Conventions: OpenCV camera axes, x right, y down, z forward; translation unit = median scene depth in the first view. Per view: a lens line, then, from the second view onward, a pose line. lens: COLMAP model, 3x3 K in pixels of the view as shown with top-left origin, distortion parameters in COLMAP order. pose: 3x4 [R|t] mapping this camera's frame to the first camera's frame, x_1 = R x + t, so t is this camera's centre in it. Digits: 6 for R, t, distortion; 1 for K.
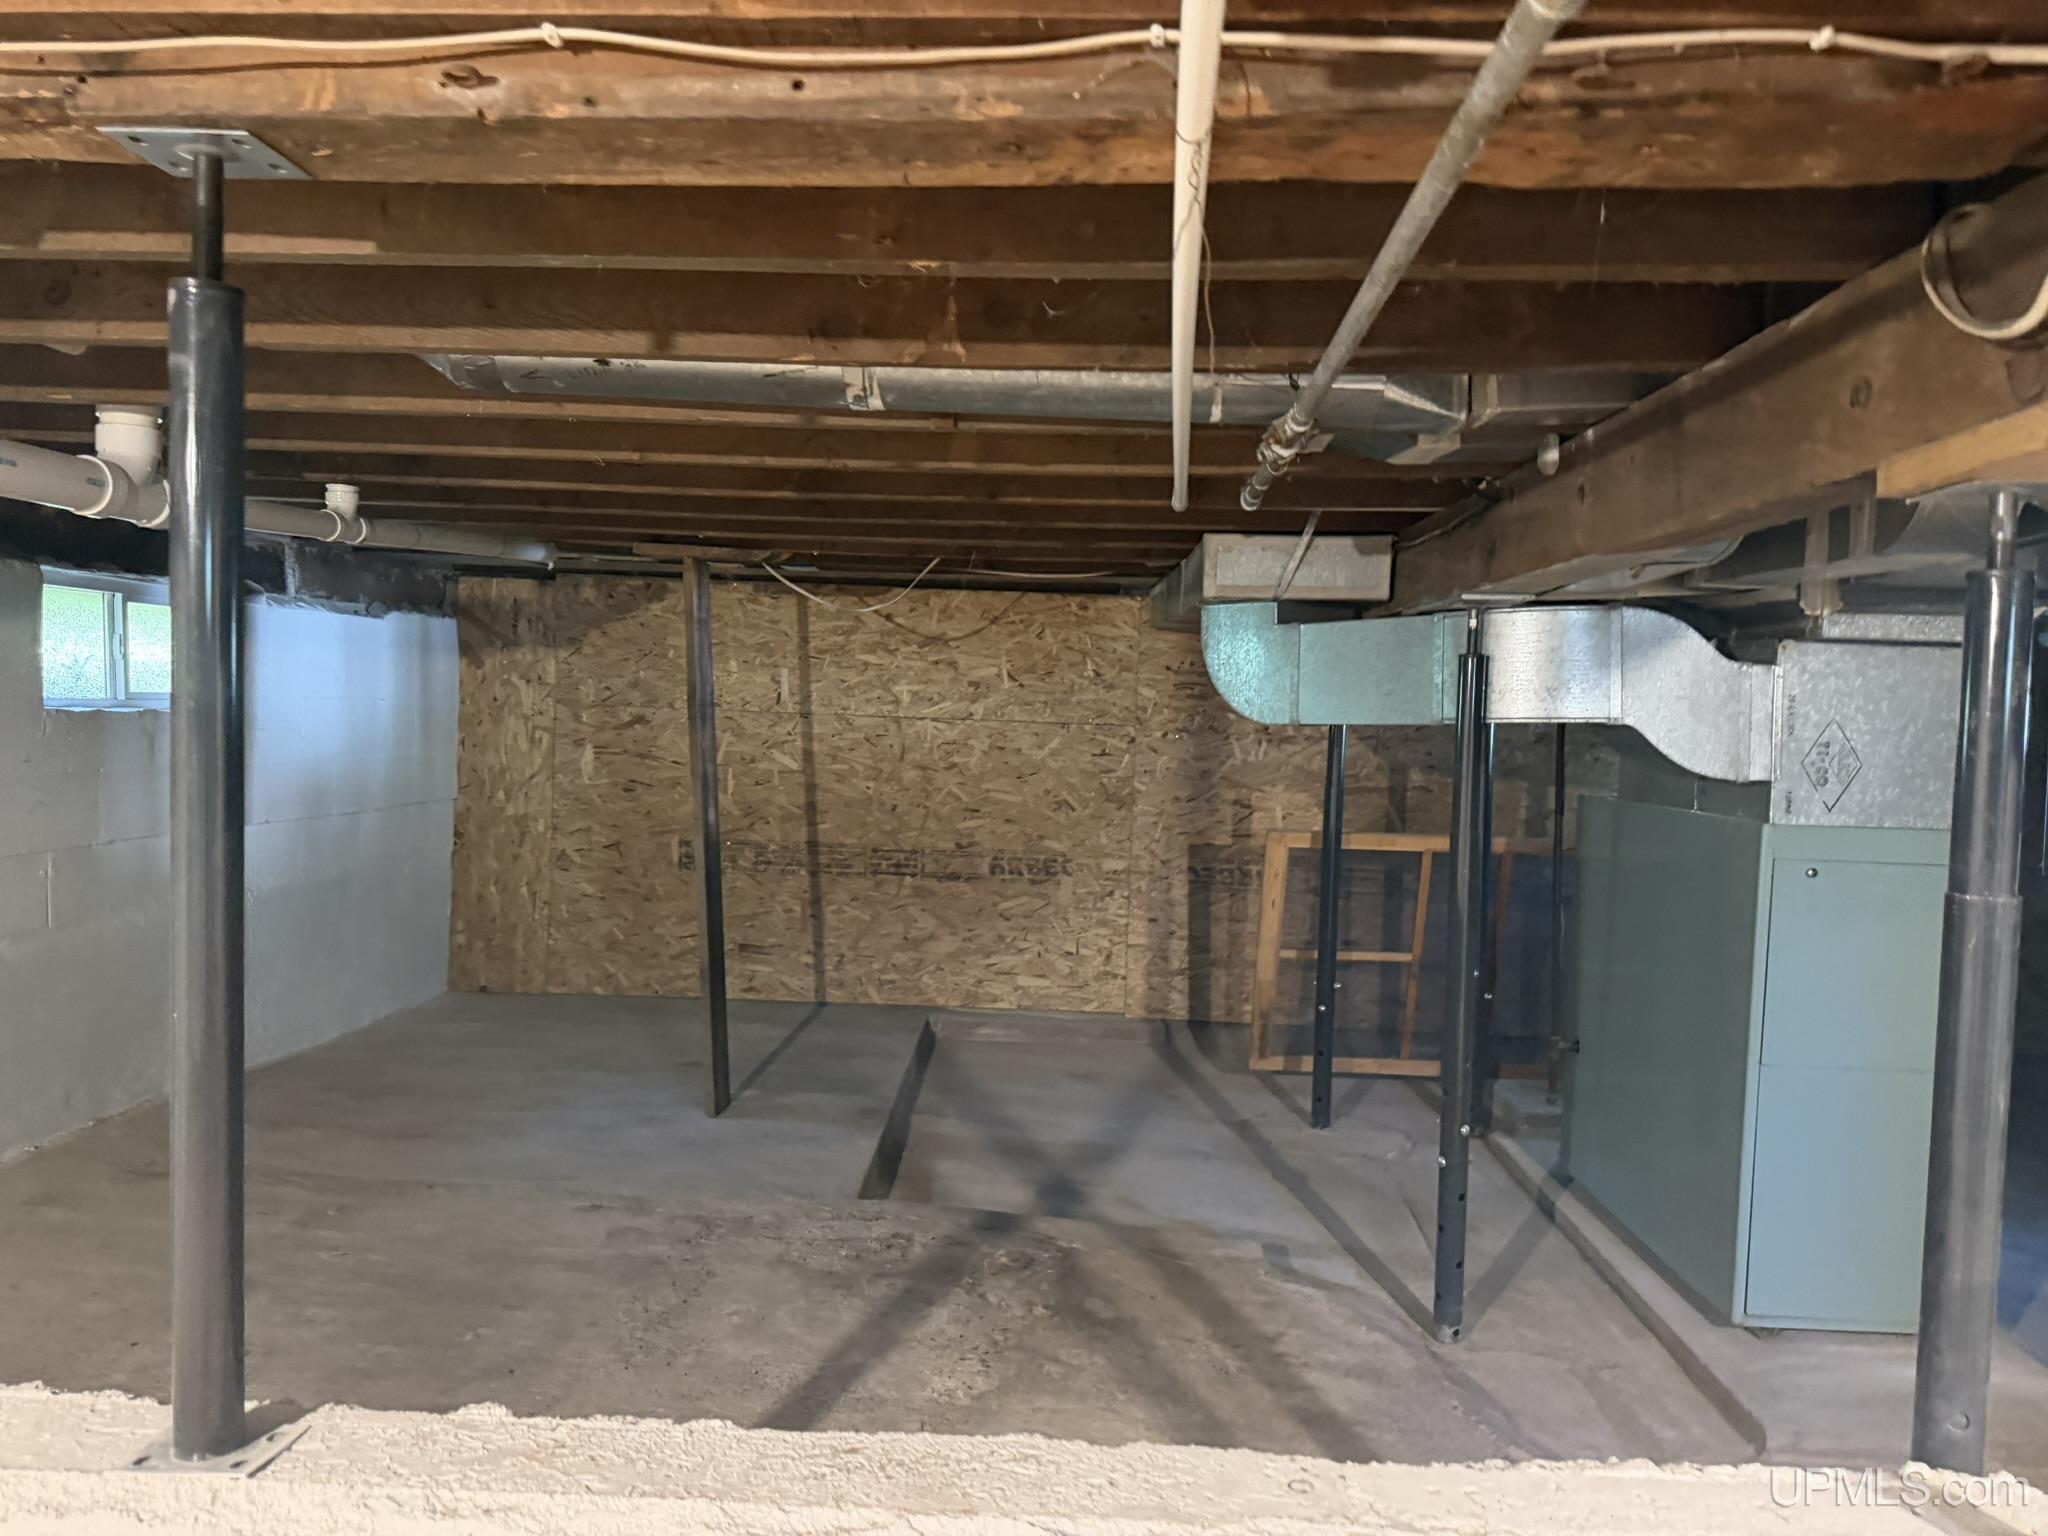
lens RADIAL K [[1435.2, 0, 1025.8], [0, 1435.2, 773.1], [0, 0, 1]] dist [0.105275, -0.139758]
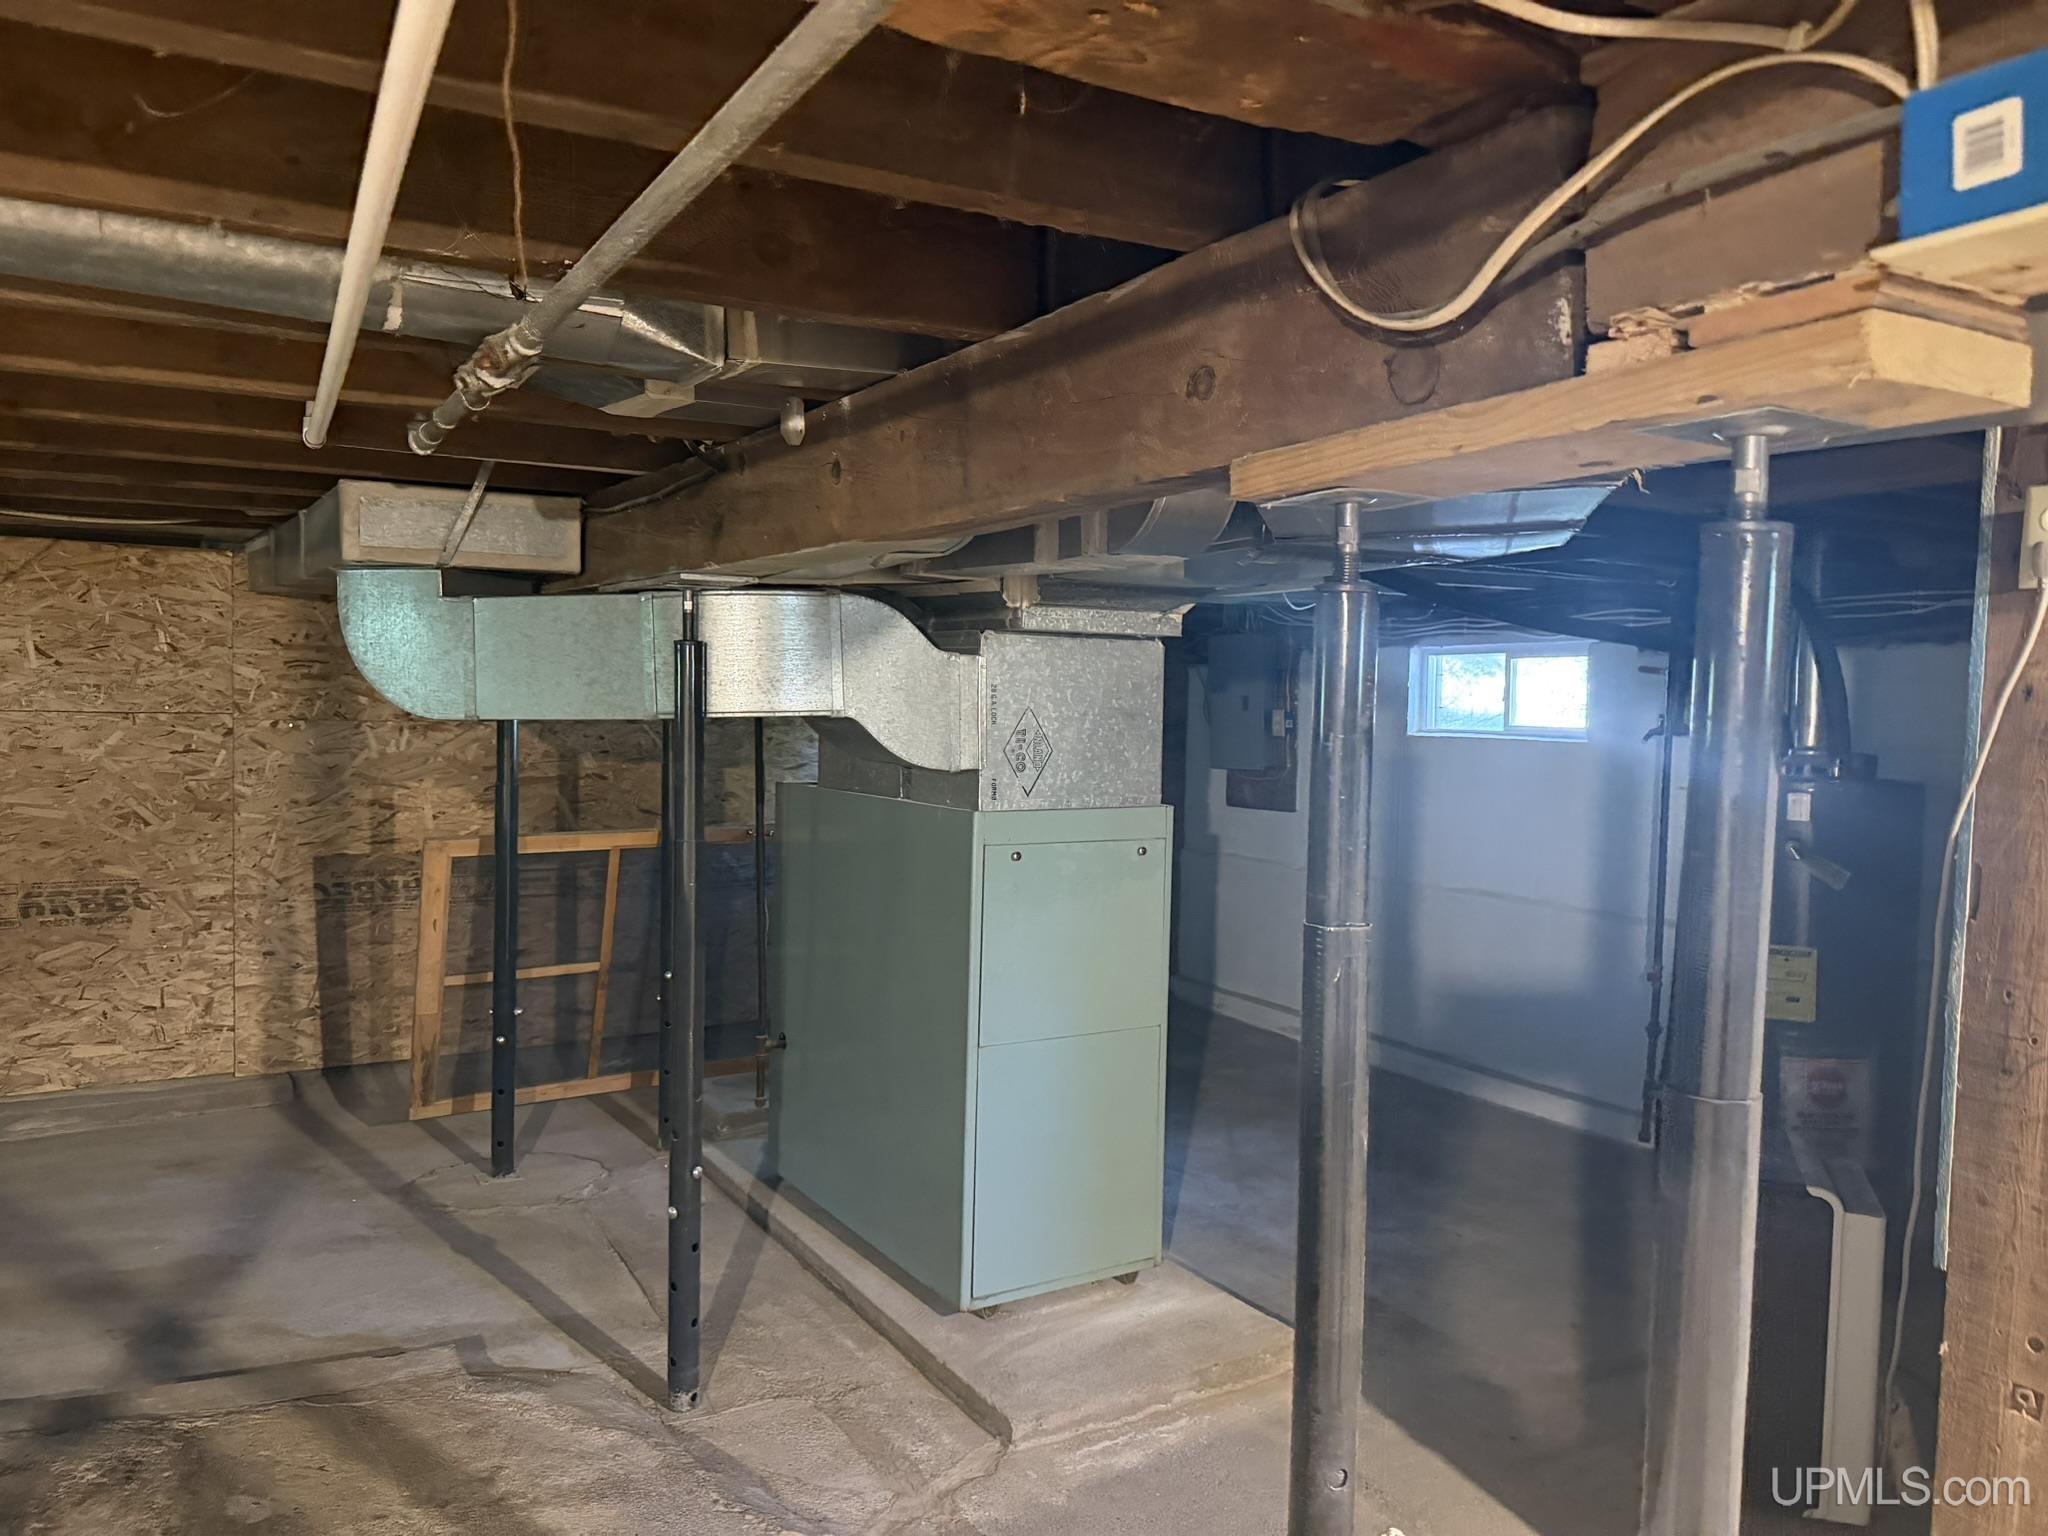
lens RADIAL K [[1434.9, 0, 1025.3], [0, 1434.9, 770.0], [0, 0, 1]] dist [0.056969, -0.073949]
pose [[0.828913, -0.044373, 0.557615, -0.015827], [0.031706, 0.998973, 0.032363, -0.023985], [-0.558478, -0.009147, 0.829469, 0.148728]]
